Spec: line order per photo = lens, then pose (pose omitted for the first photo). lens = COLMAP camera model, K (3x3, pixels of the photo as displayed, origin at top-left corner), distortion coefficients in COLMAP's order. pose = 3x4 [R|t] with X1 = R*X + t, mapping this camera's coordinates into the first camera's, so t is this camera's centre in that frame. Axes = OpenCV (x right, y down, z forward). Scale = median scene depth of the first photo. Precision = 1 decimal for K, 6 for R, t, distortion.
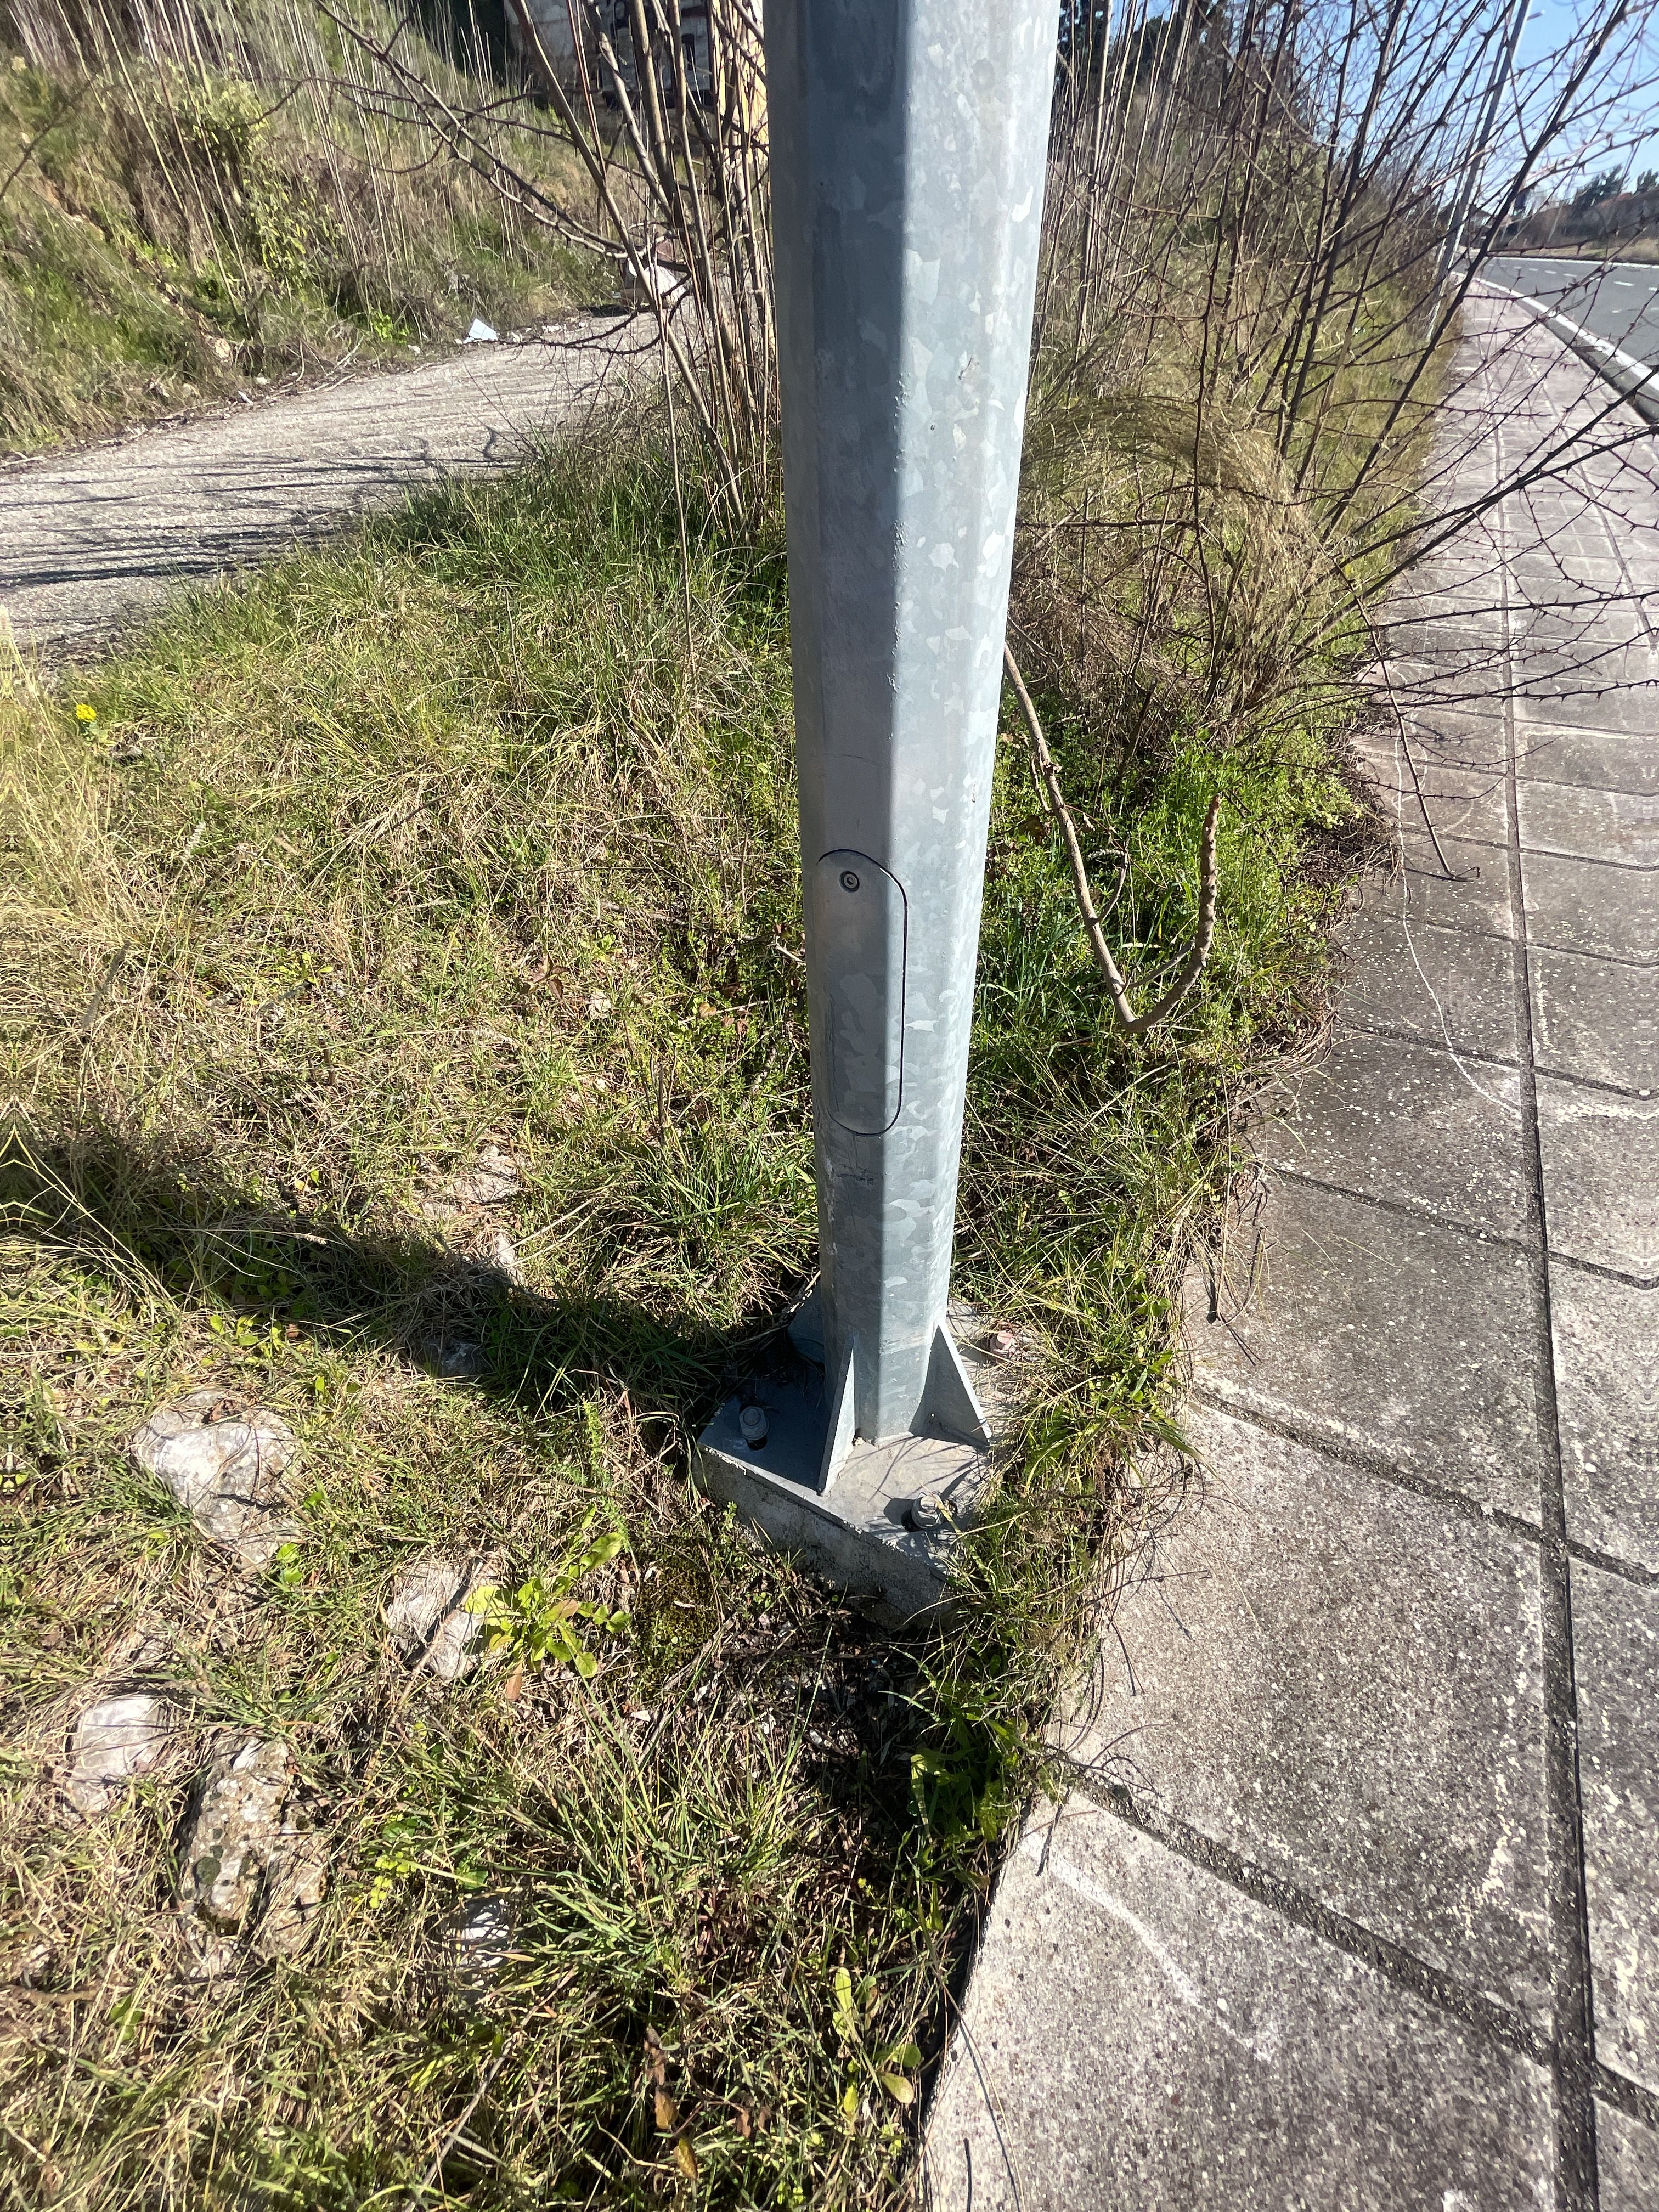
lens RADIAL K [[874.5, 0, 838.8], [0, 874.5, 1101.5], [0, 0, 1]] dist [-0.002026, -0.000078]
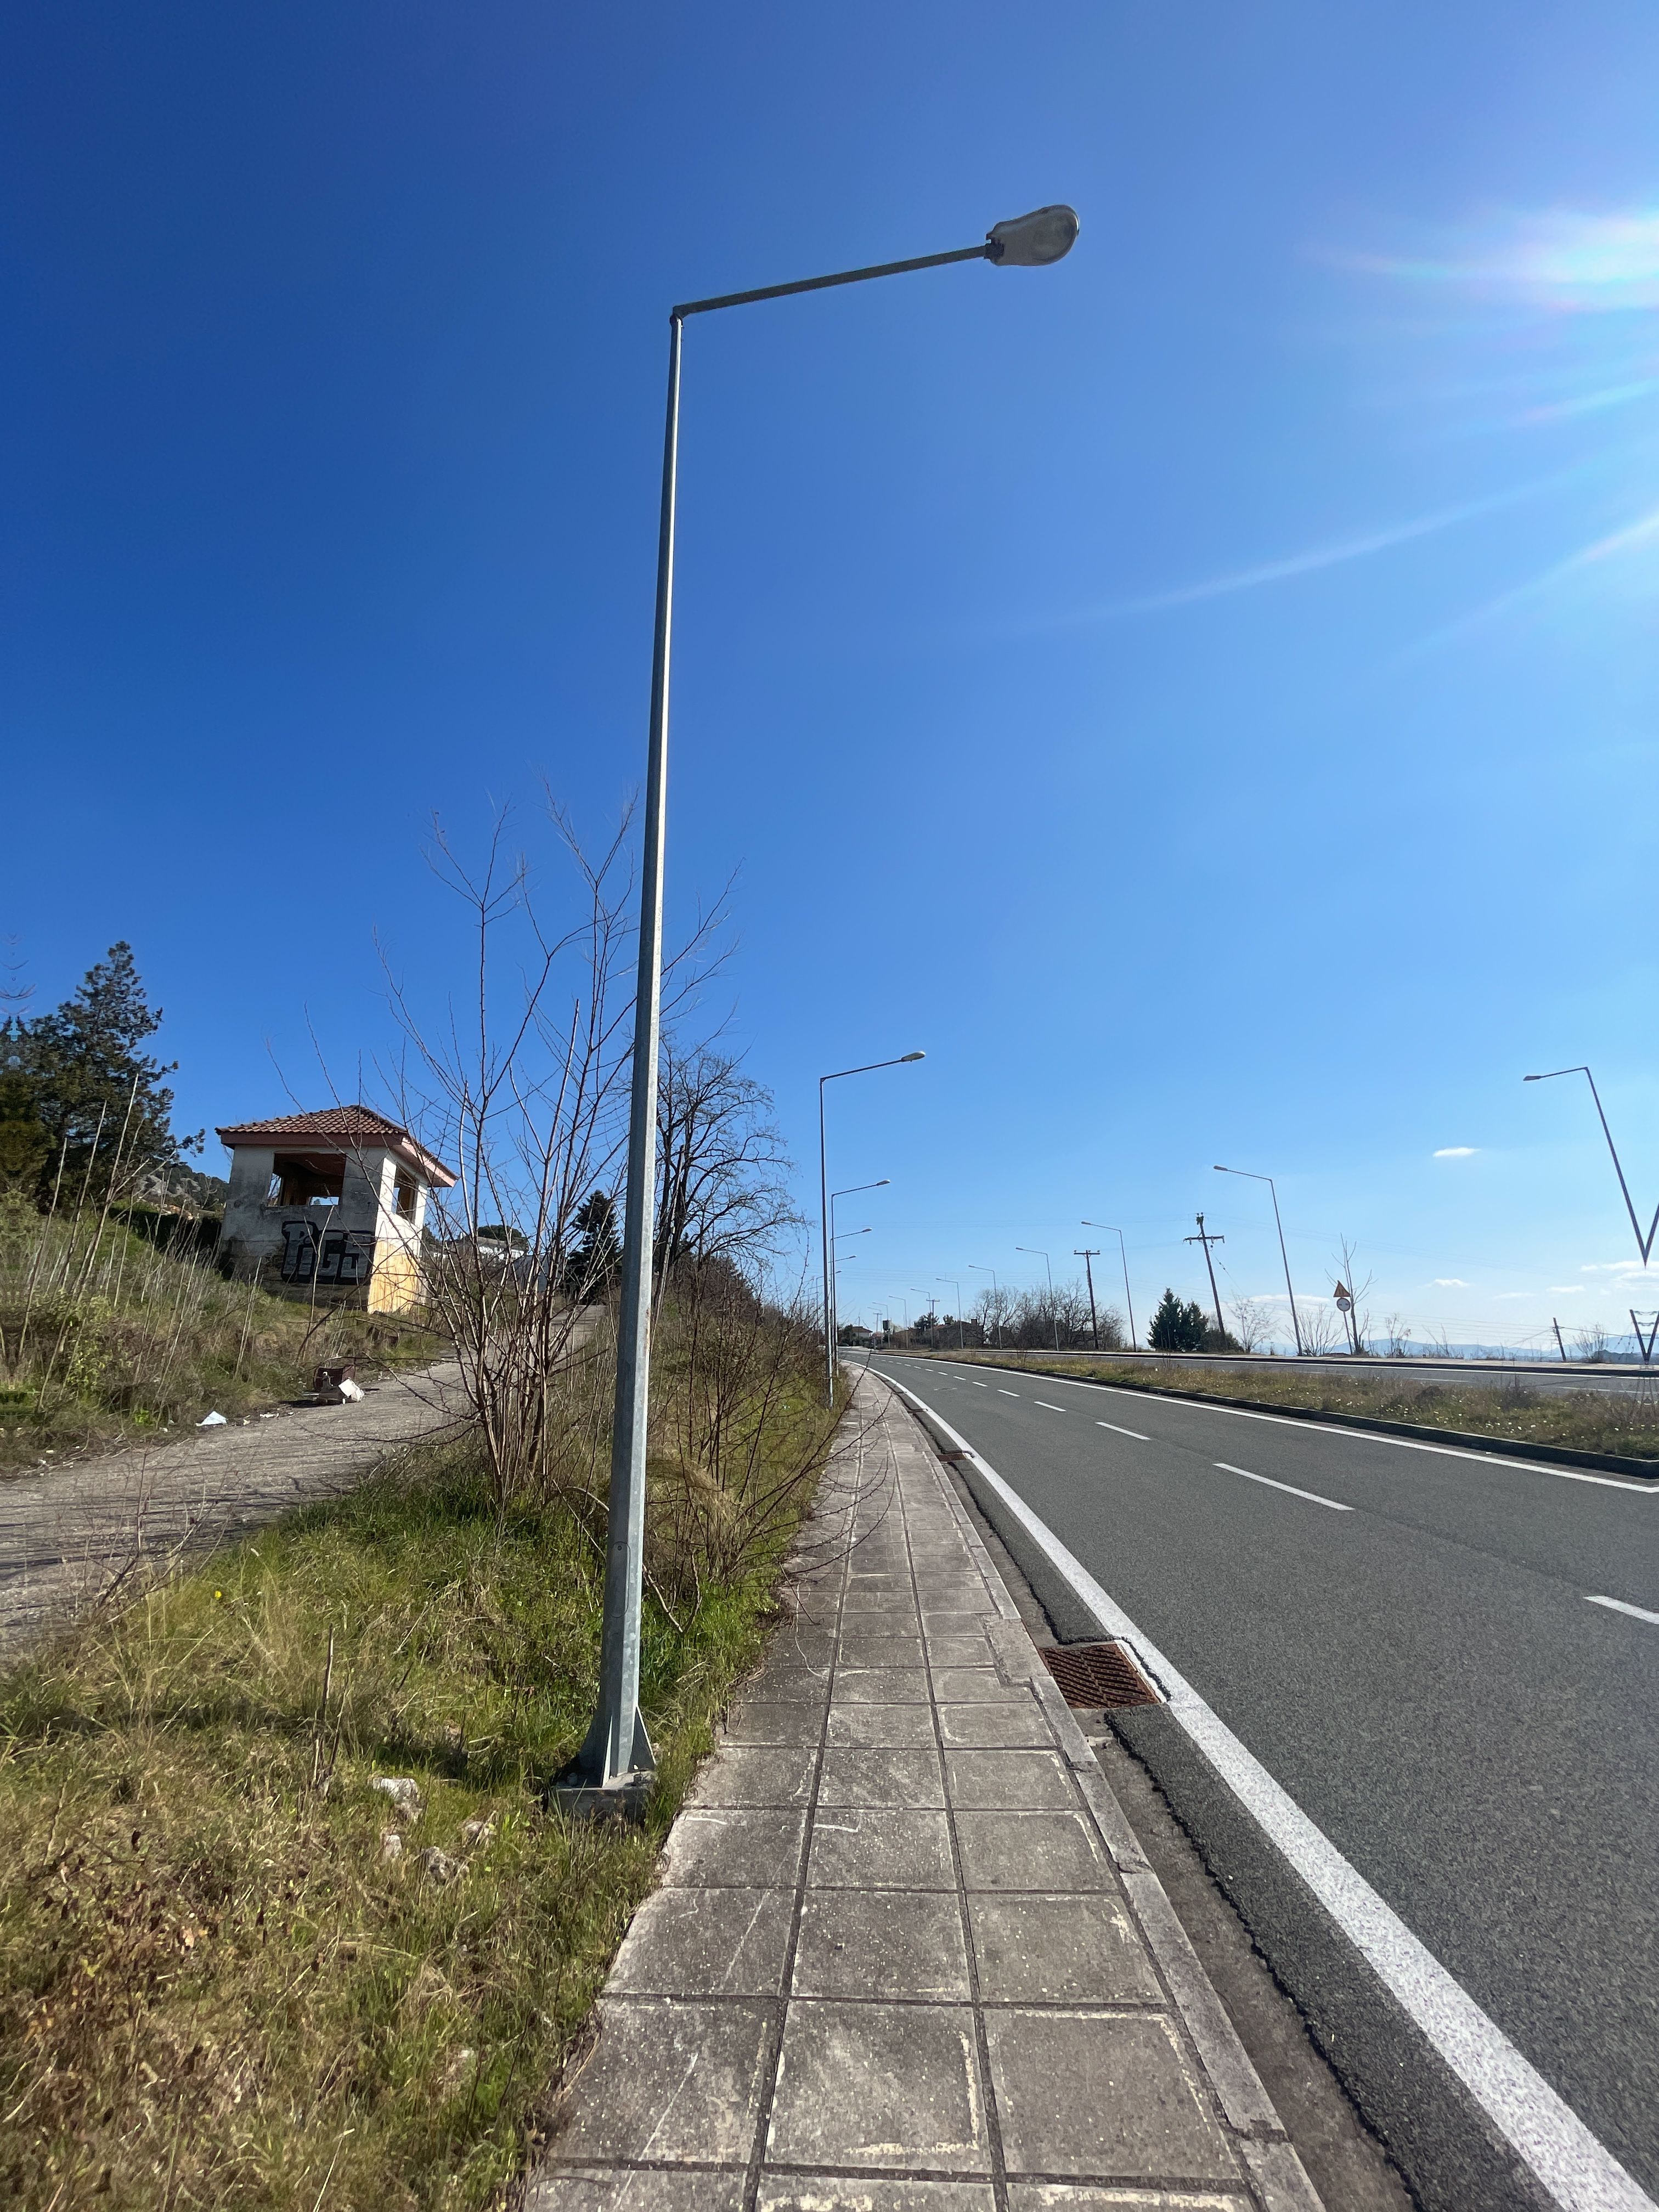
lens RADIAL K [[870.3, 0, 829.6], [0, 870.3, 1082.4], [0, 0, 1]] dist [-0.010382, 0.000400]
pose [[0.907508, 0.138404, 0.396577, -0.767229], [0.279529, 0.505720, -0.816156, 1.743771], [-0.313517, 0.851523, 0.420256, -2.370072]]
